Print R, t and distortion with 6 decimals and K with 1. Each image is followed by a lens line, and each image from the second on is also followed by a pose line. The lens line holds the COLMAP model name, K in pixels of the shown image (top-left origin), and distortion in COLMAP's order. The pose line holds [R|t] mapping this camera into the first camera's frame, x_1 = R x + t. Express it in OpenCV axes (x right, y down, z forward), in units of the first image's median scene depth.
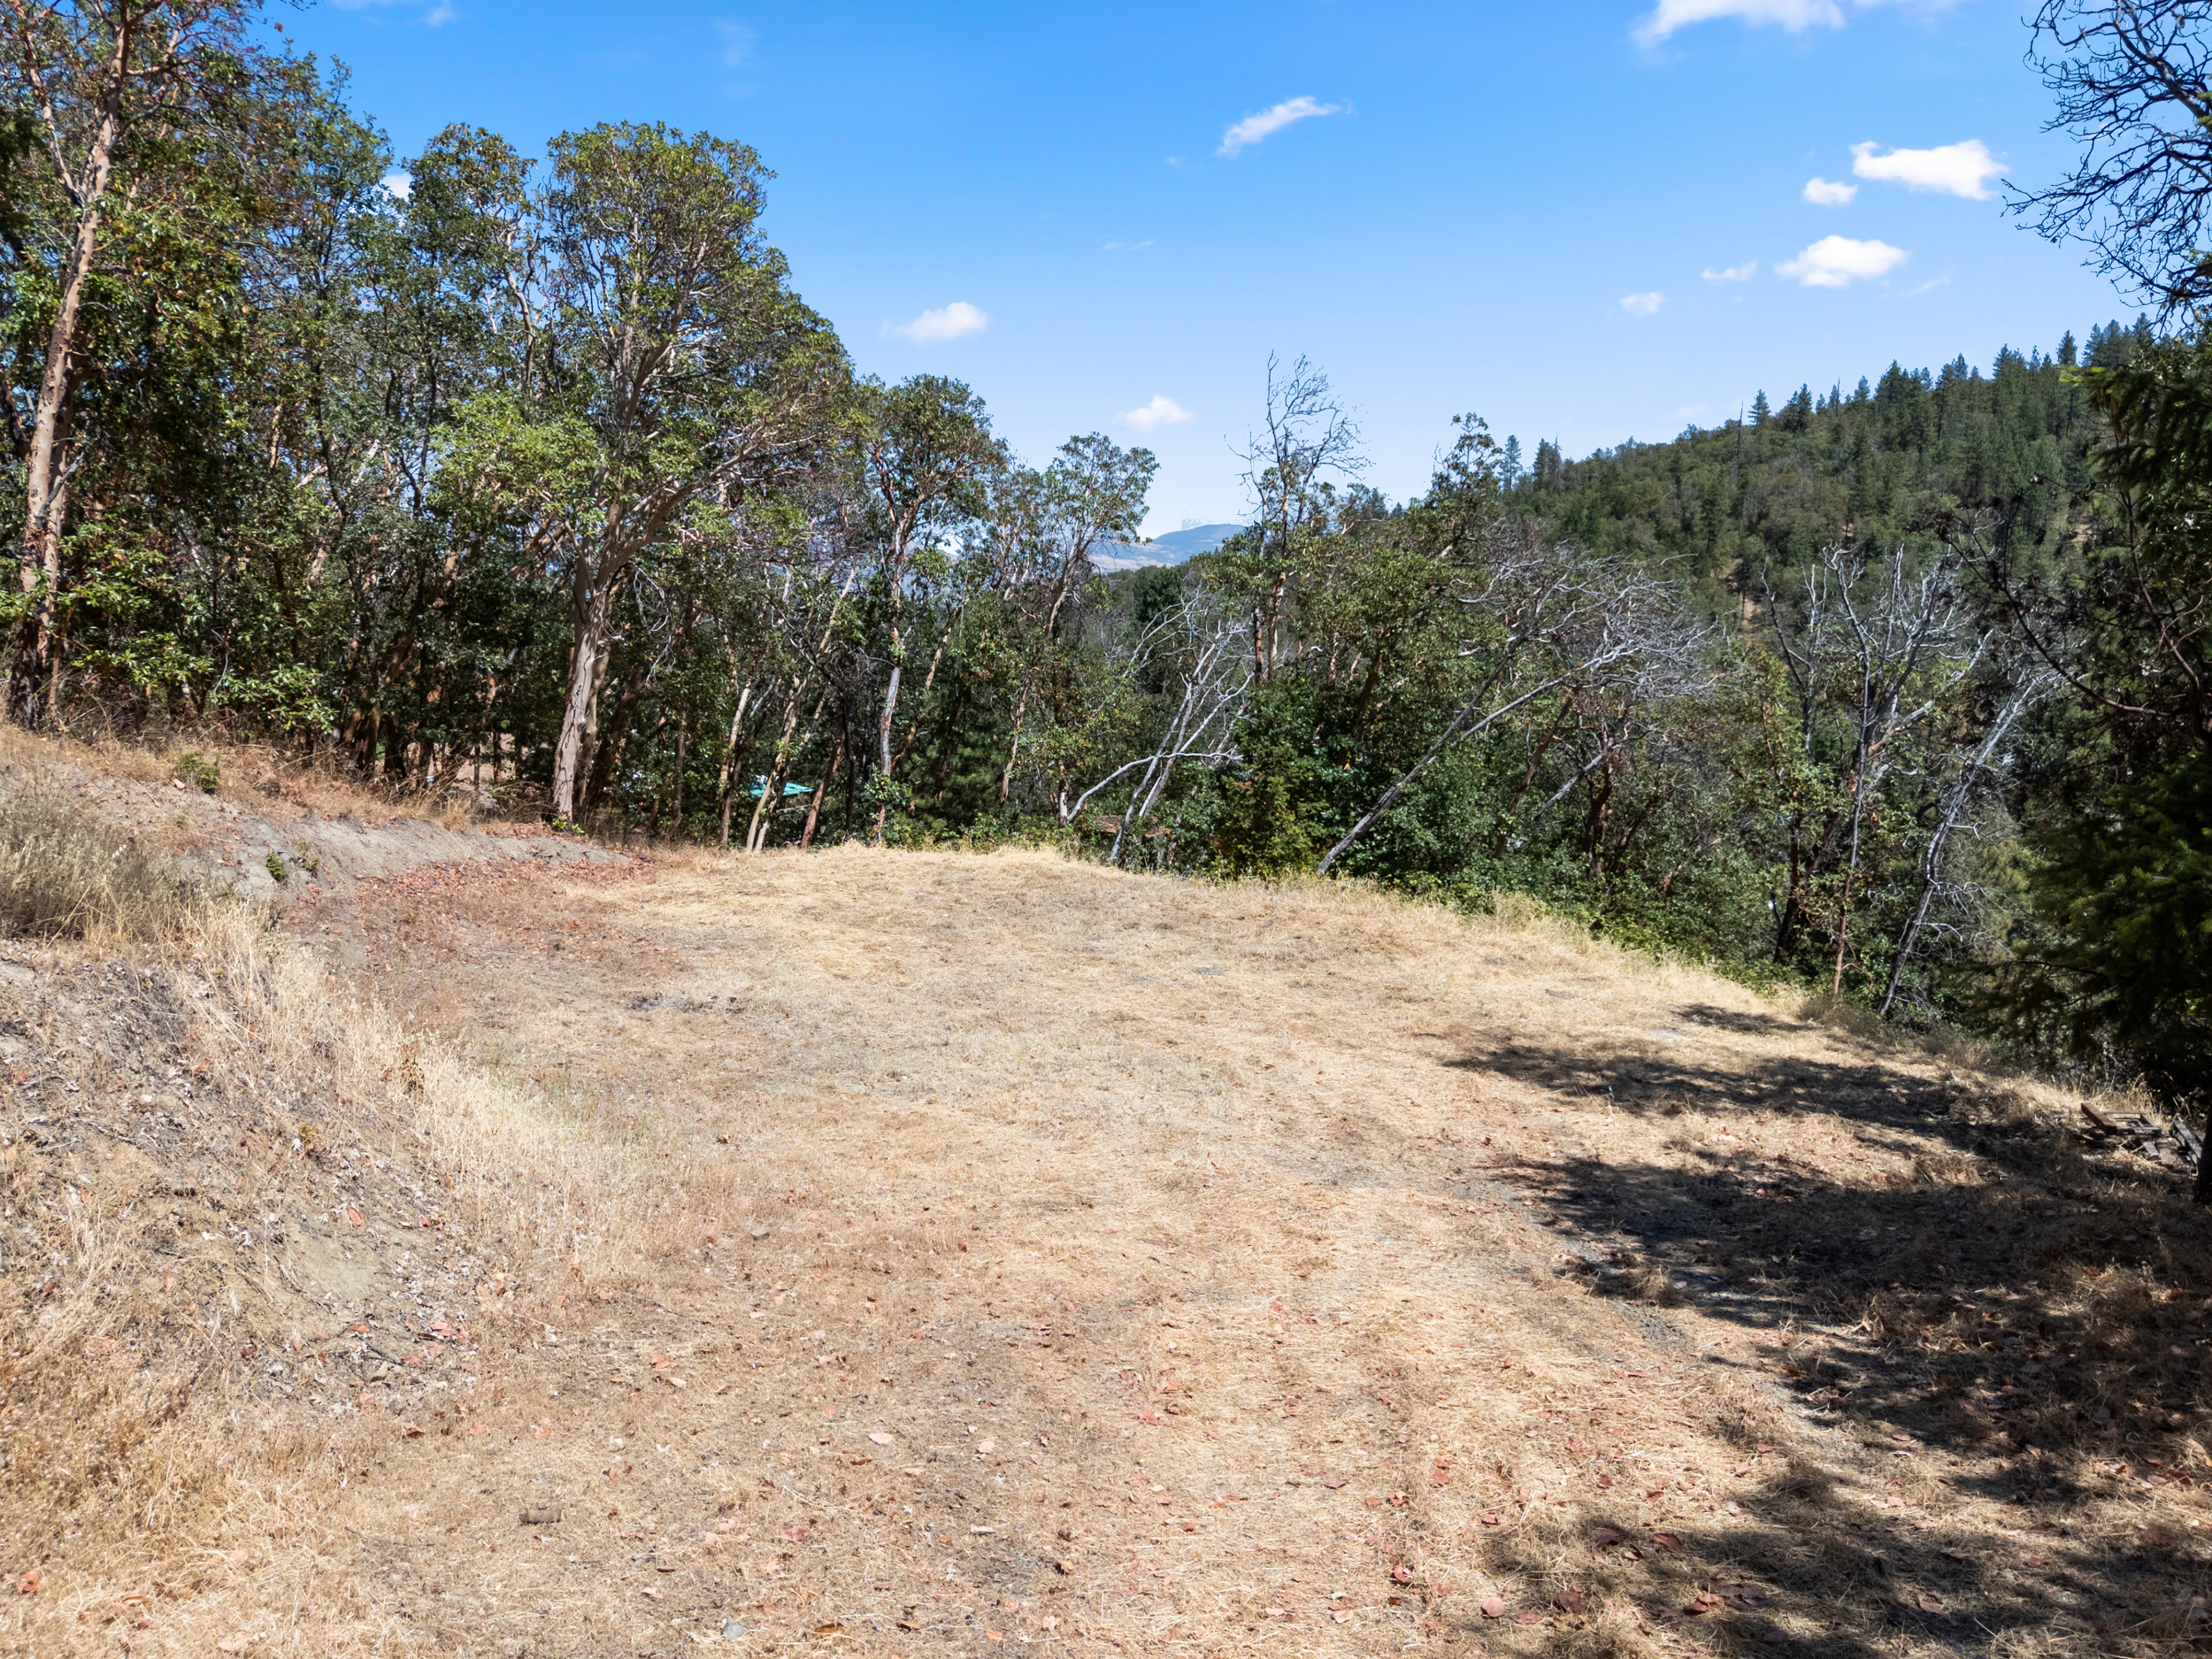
lens RADIAL K [[1614.9, 0, 1094.0], [0, 1614.9, 844.9], [0, 0, 1]] dist [0.035364, -0.022318]
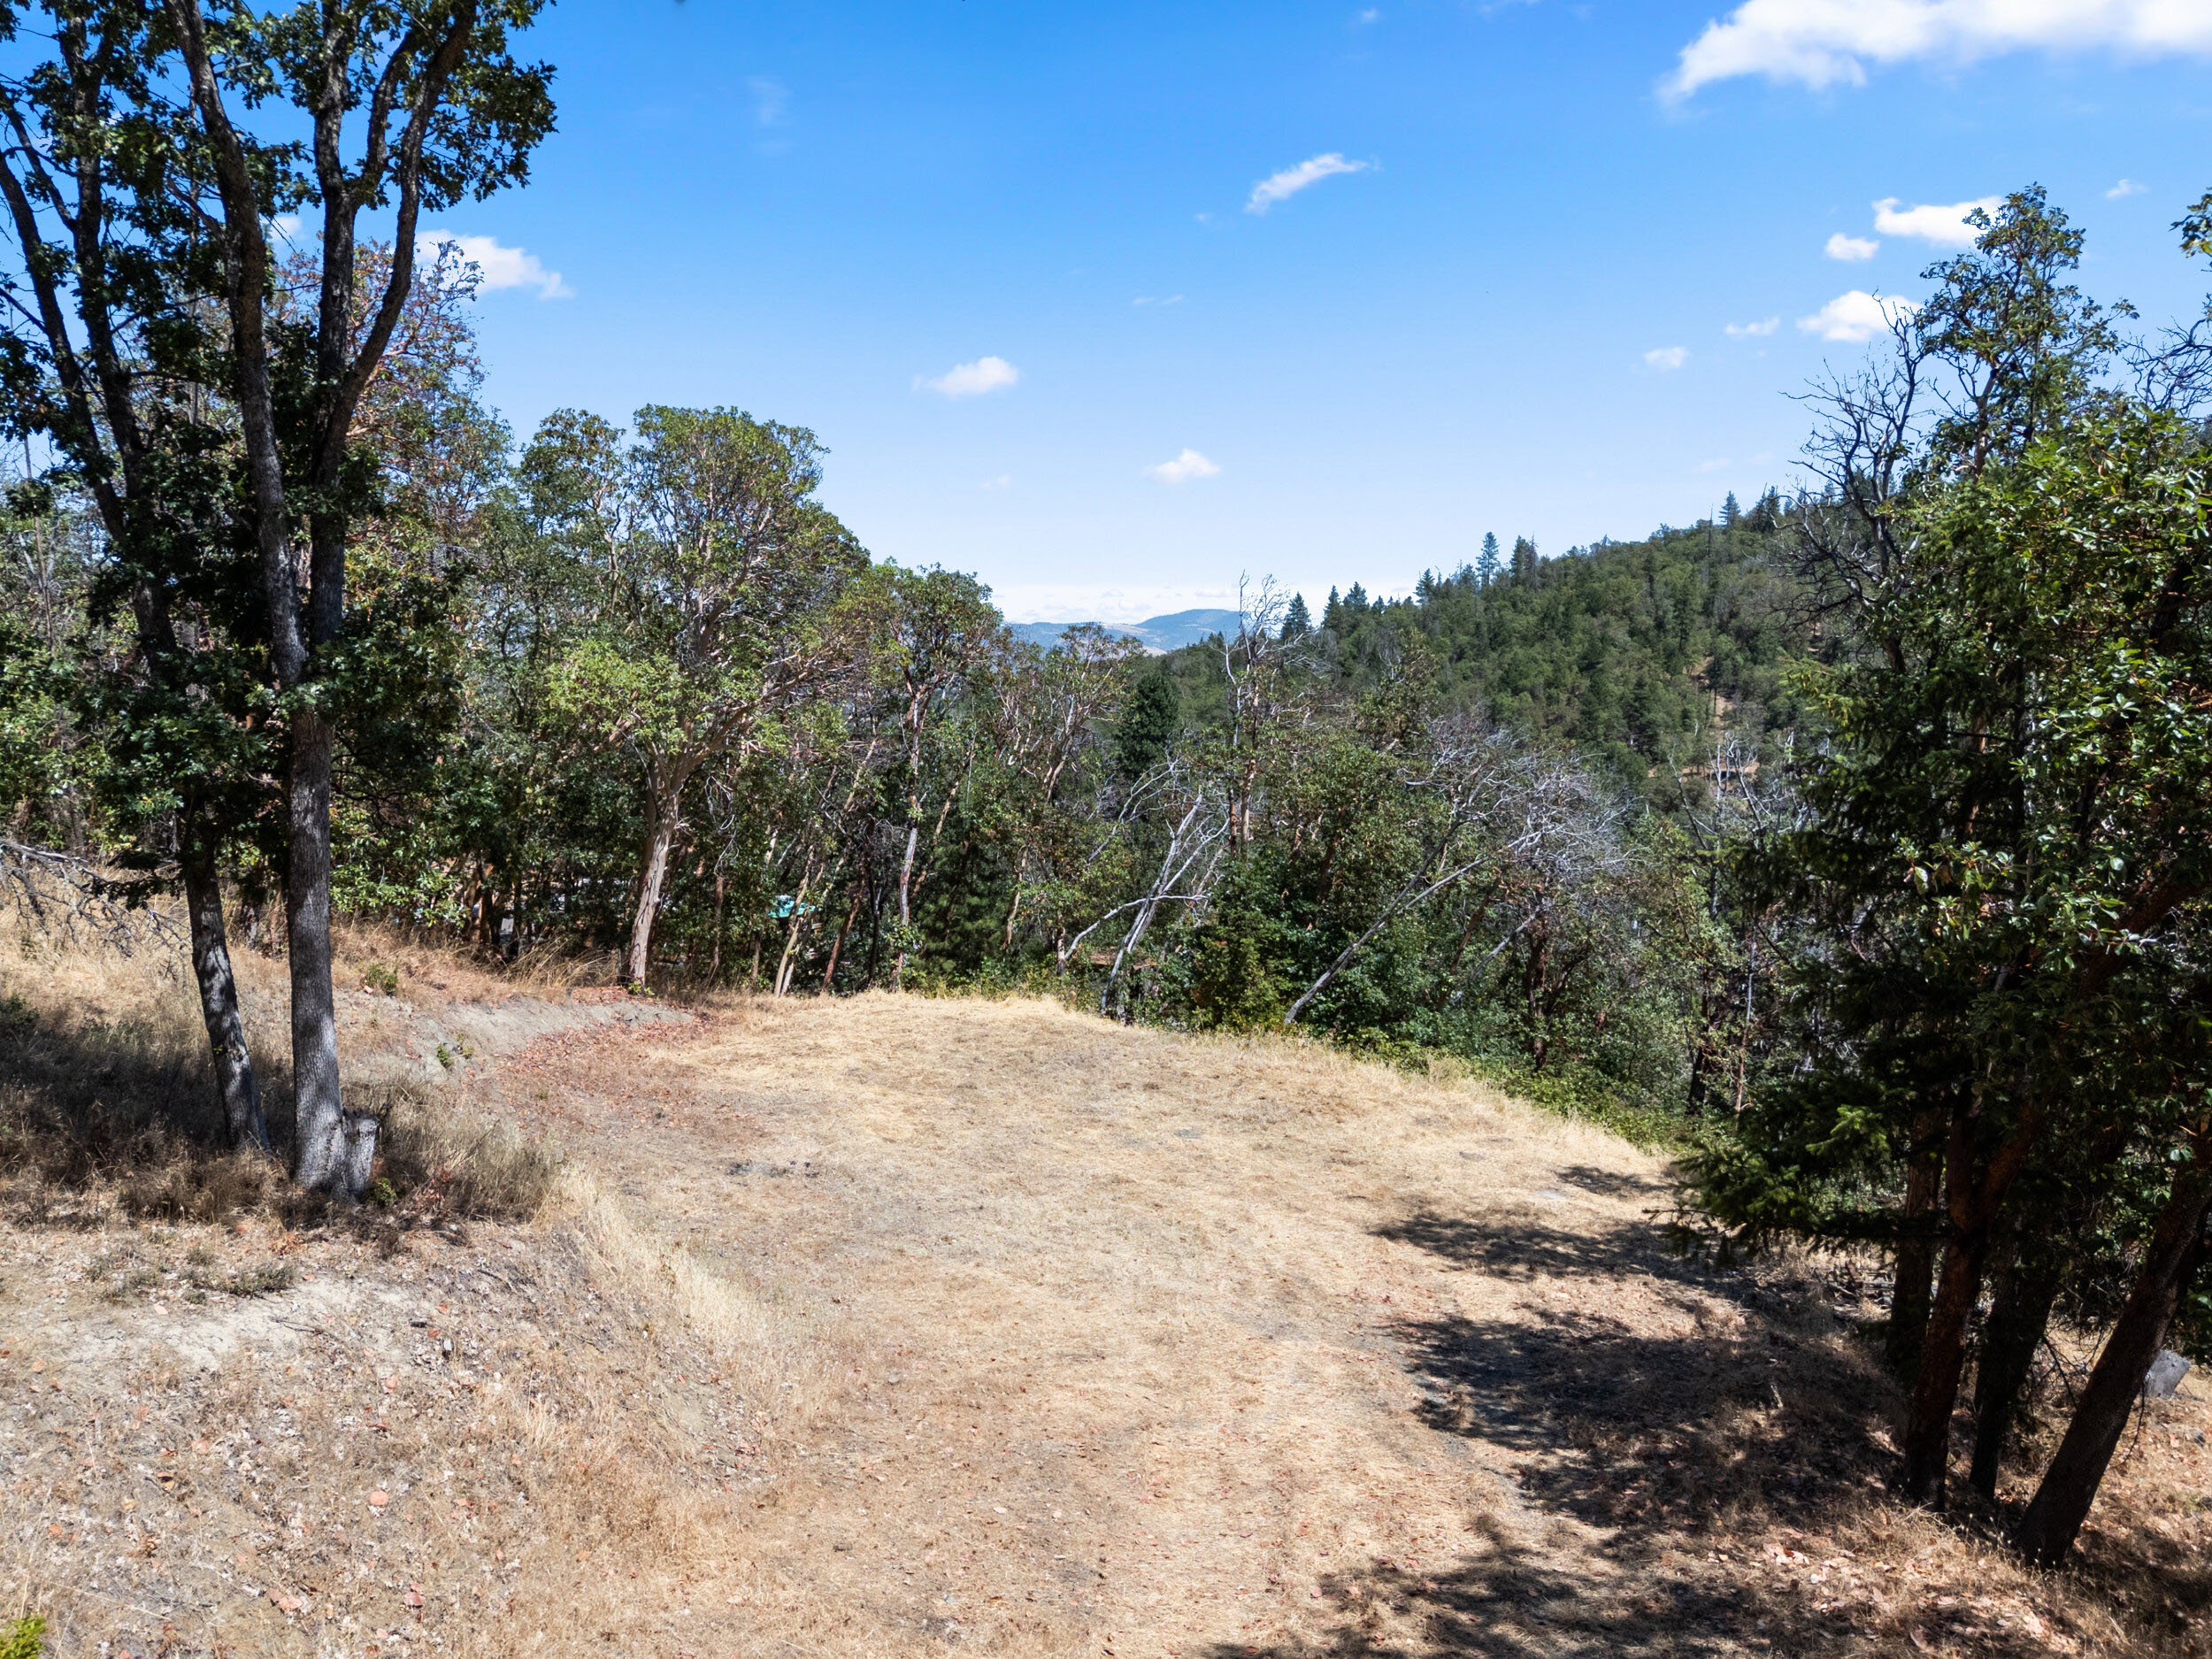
lens RADIAL K [[1614.9, 0, 1085.3], [0, 1614.9, 840.1], [0, 0, 1]] dist [0.035364, -0.022318]
pose [[0.999990, 0.002895, 0.003527, -0.005383], [-0.002703, 0.998578, -0.053249, -0.036815], [-0.003677, 0.053239, 0.998575, -0.111335]]
